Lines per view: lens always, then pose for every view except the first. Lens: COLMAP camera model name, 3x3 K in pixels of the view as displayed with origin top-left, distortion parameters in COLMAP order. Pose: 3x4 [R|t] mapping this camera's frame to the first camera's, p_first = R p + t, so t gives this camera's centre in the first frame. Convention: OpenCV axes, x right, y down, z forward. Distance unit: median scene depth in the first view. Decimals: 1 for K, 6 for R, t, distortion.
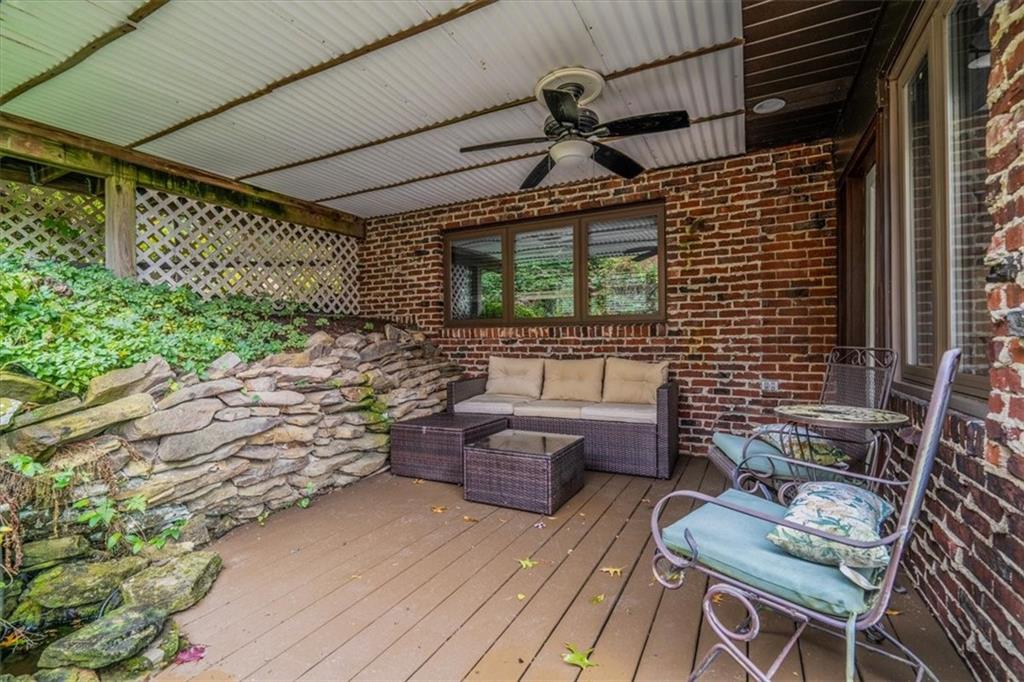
lens RADIAL K [[463.7, 0, 510.7], [0, 463.7, 341.4], [0, 0, 1]] dist [-0.003491, 0.001470]
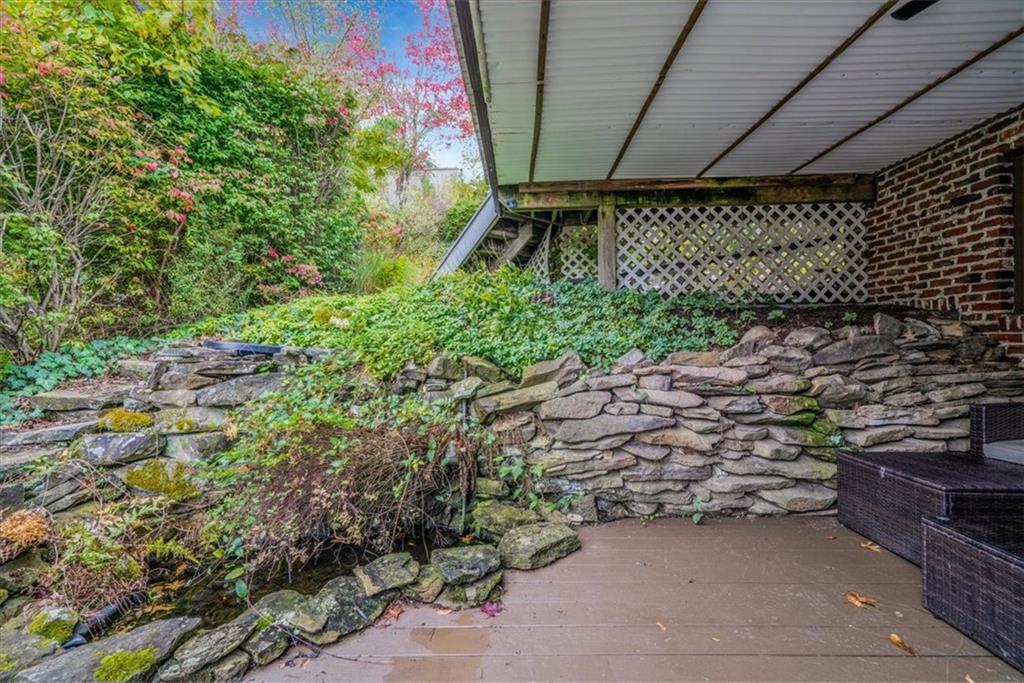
lens RADIAL K [[463.7, 0, 510.7], [0, 463.7, 341.9], [0, 0, 1]] dist [-0.003491, 0.001470]
pose [[0.446231, 0.007699, -0.894885, 0.119050], [0.004674, 0.999929, 0.010934, -0.003042], [0.894906, -0.009062, 0.446163, 0.168370]]
